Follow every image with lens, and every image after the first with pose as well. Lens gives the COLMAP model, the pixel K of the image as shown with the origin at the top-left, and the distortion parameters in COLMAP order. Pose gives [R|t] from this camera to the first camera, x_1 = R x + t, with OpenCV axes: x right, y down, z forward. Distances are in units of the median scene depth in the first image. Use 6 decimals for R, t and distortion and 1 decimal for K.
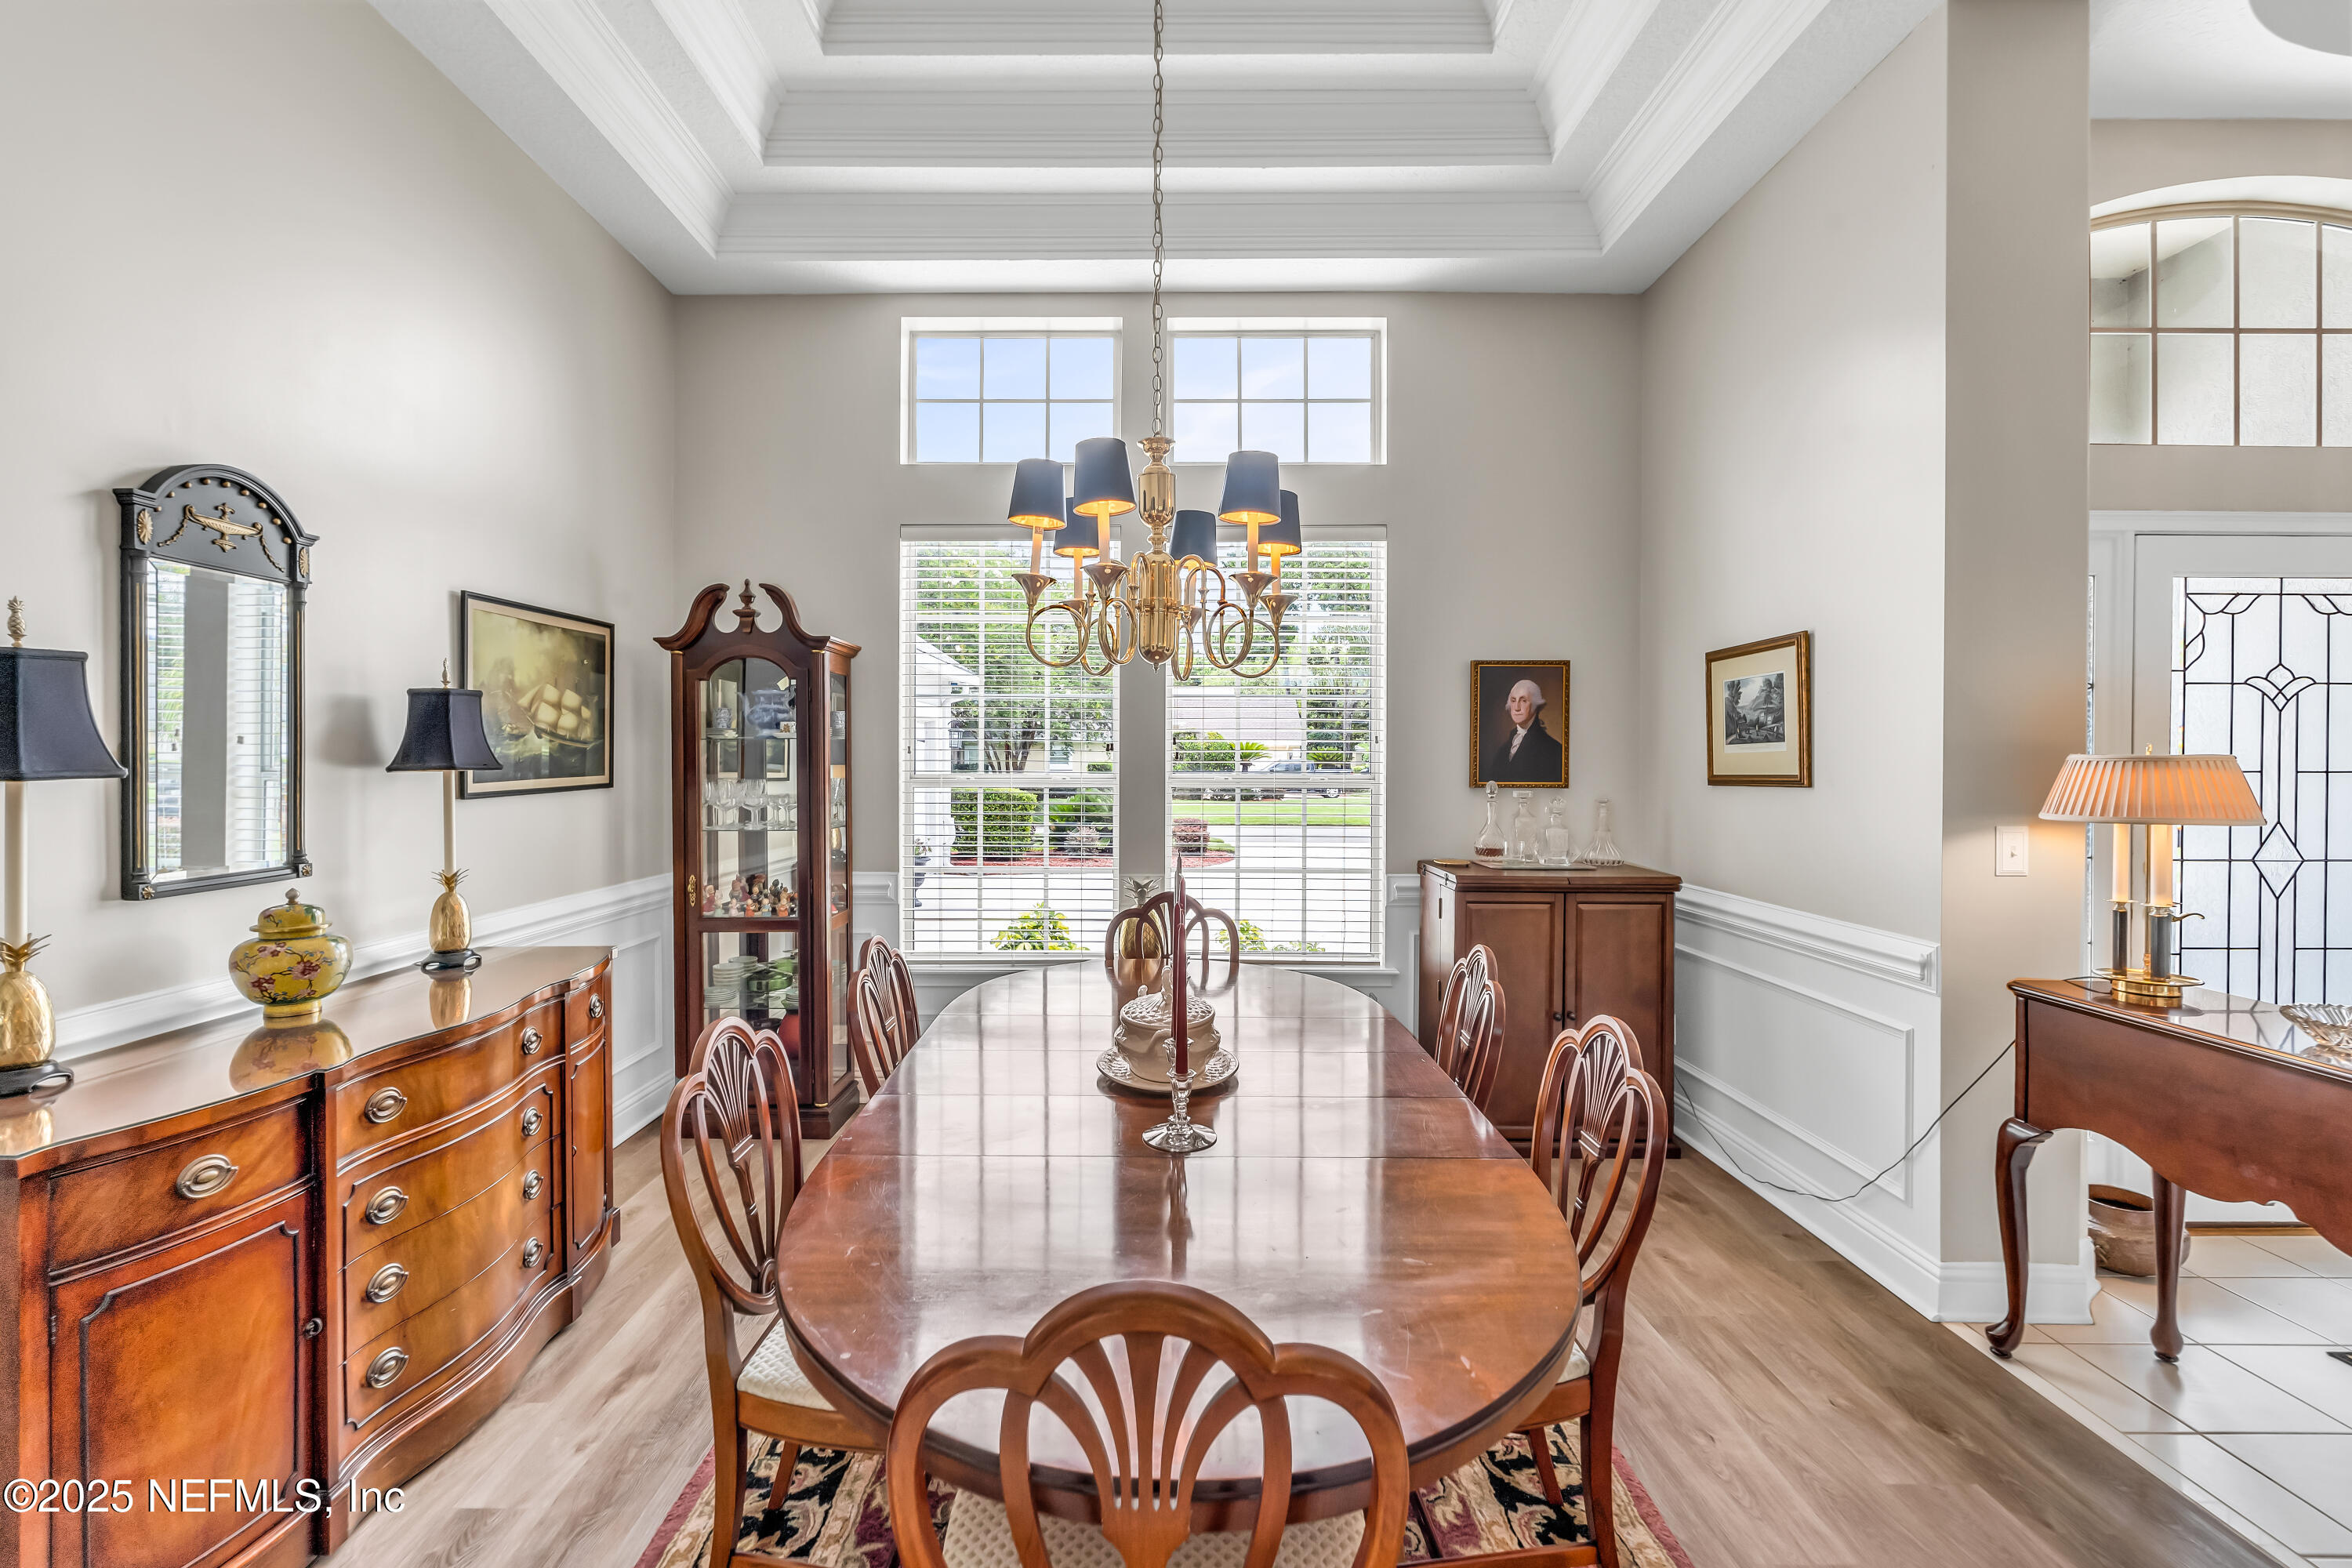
lens RADIAL K [[1049.7, 0, 1160.4], [0, 1049.7, 770.6], [0, 0, 1]] dist [-0.007123, 0.000870]
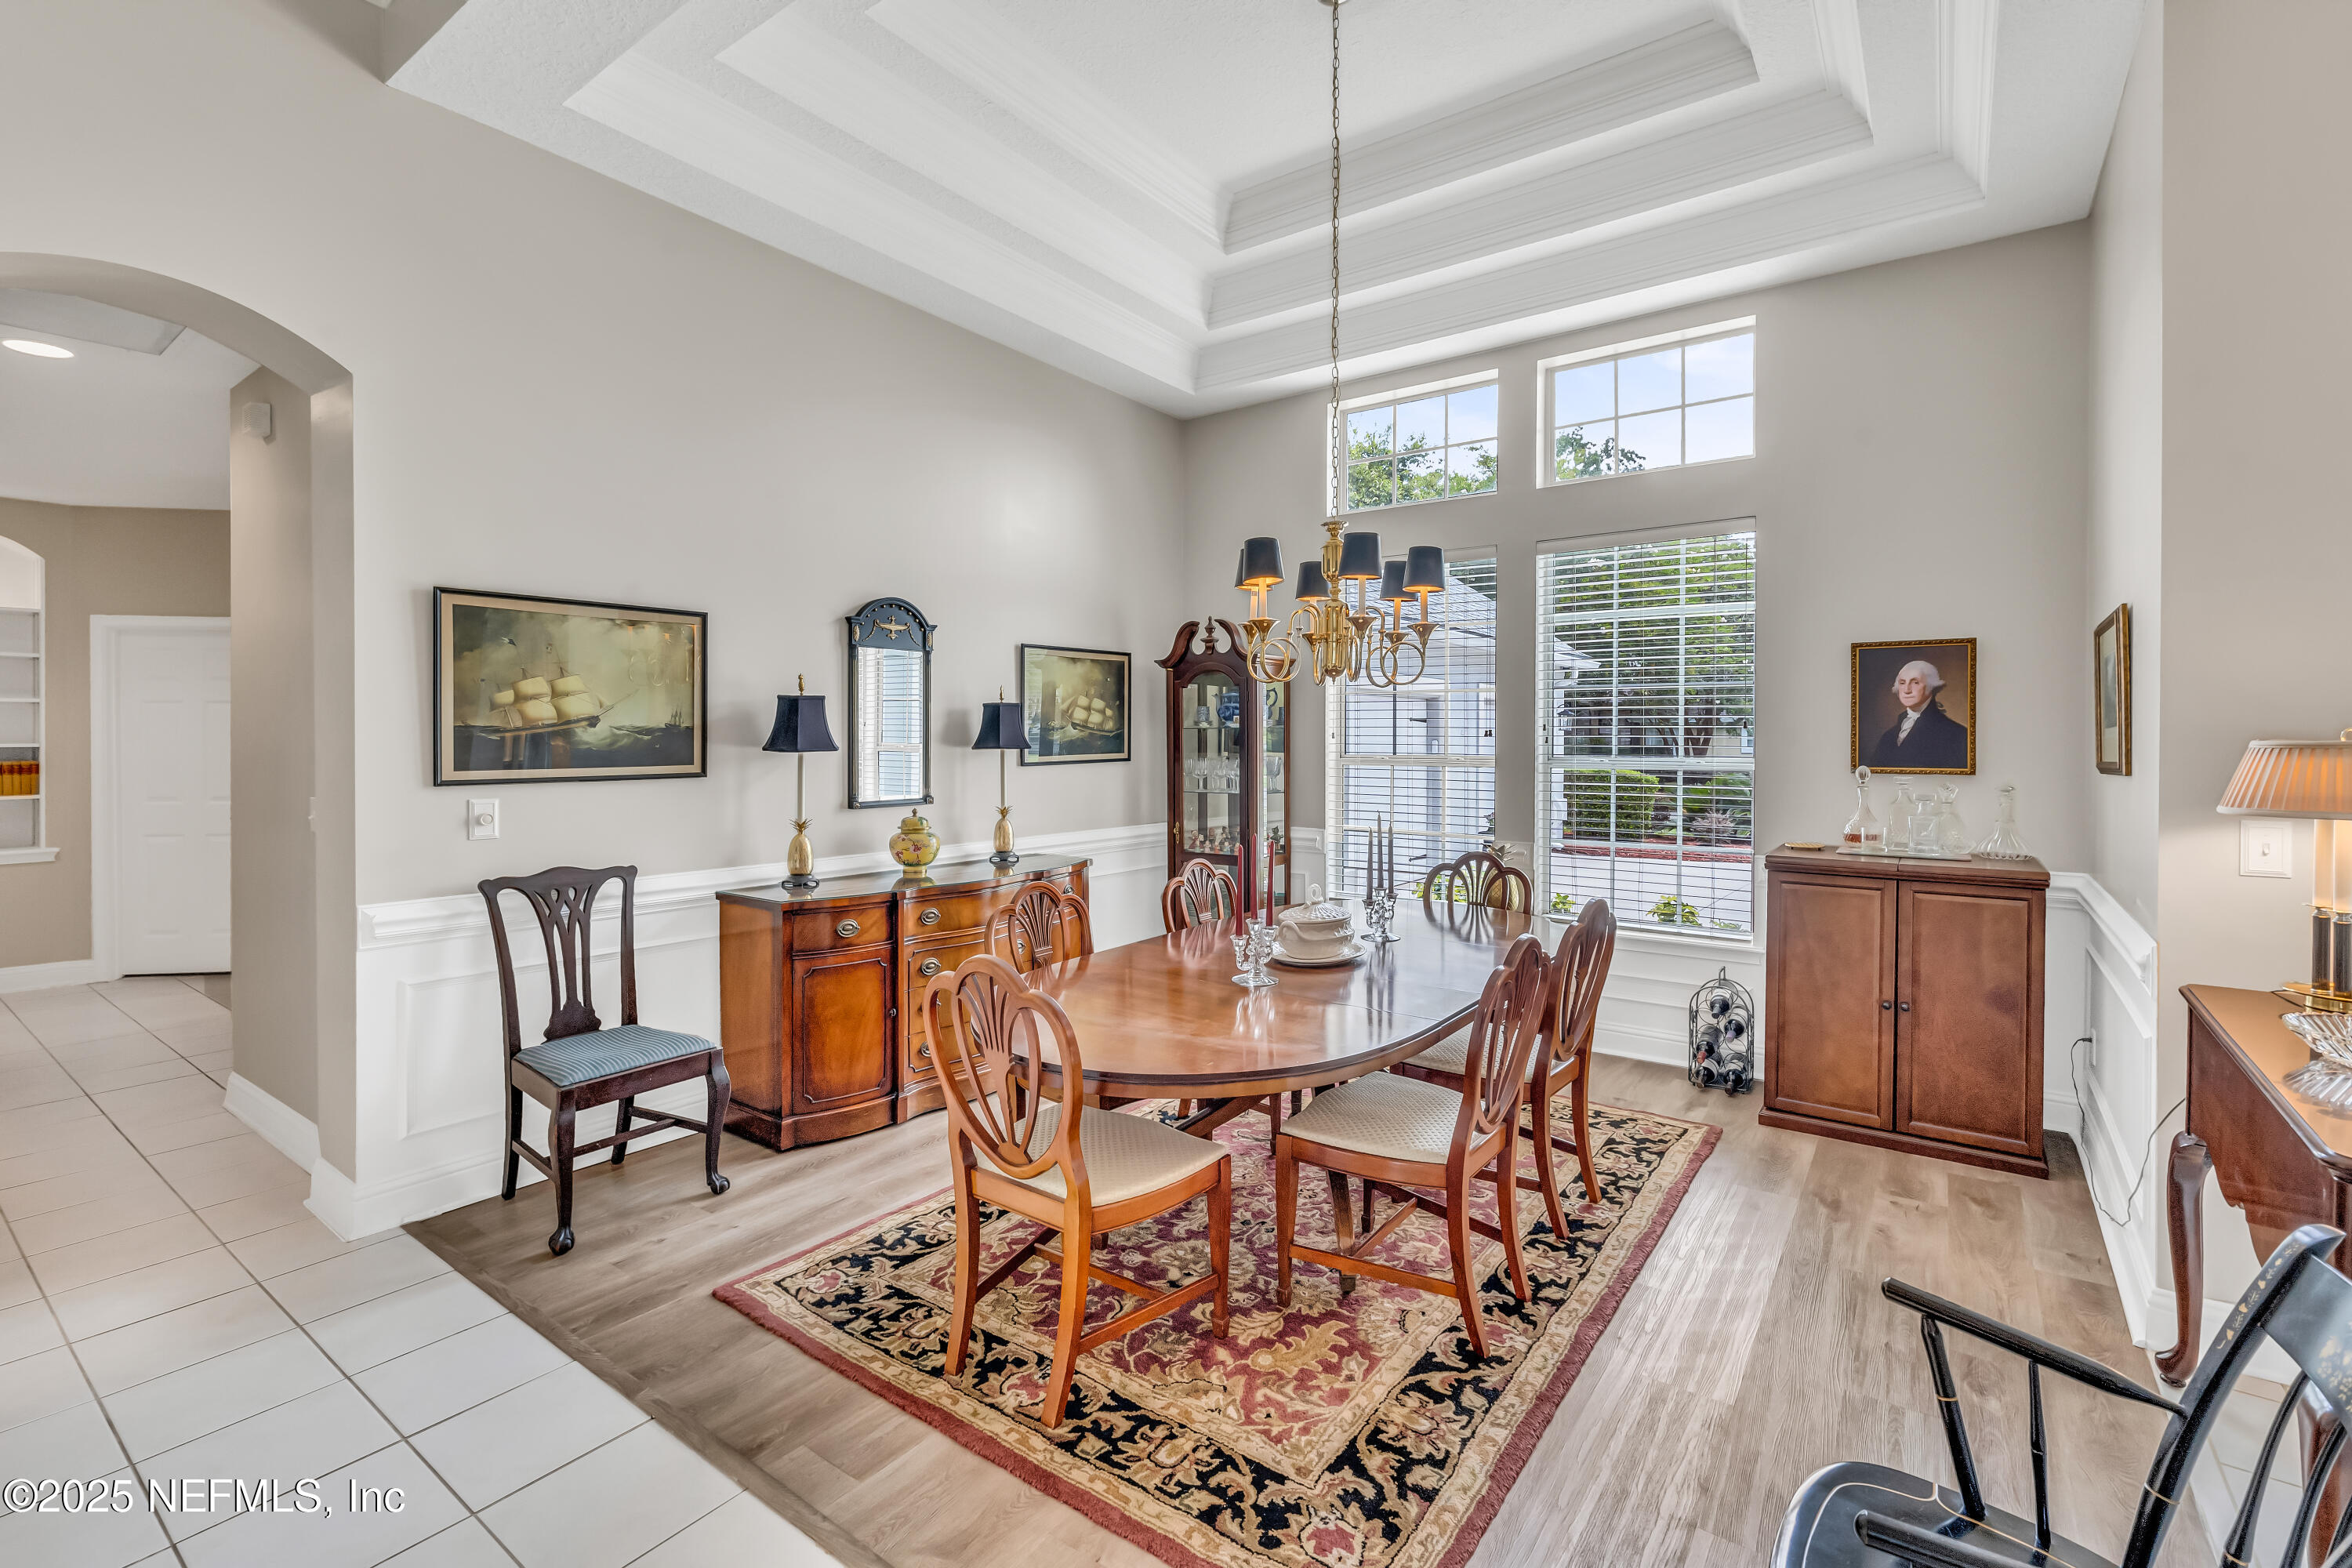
lens RADIAL K [[1049.7, 0, 1208.1], [0, 1049.7, 750.5], [0, 0, 1]] dist [-0.007123, 0.000870]
pose [[0.822103, 0.006031, -0.569307, 0.446006], [-0.007195, 0.999974, 0.000204, -0.000486], [0.569293, 0.003929, 0.822125, -0.185716]]
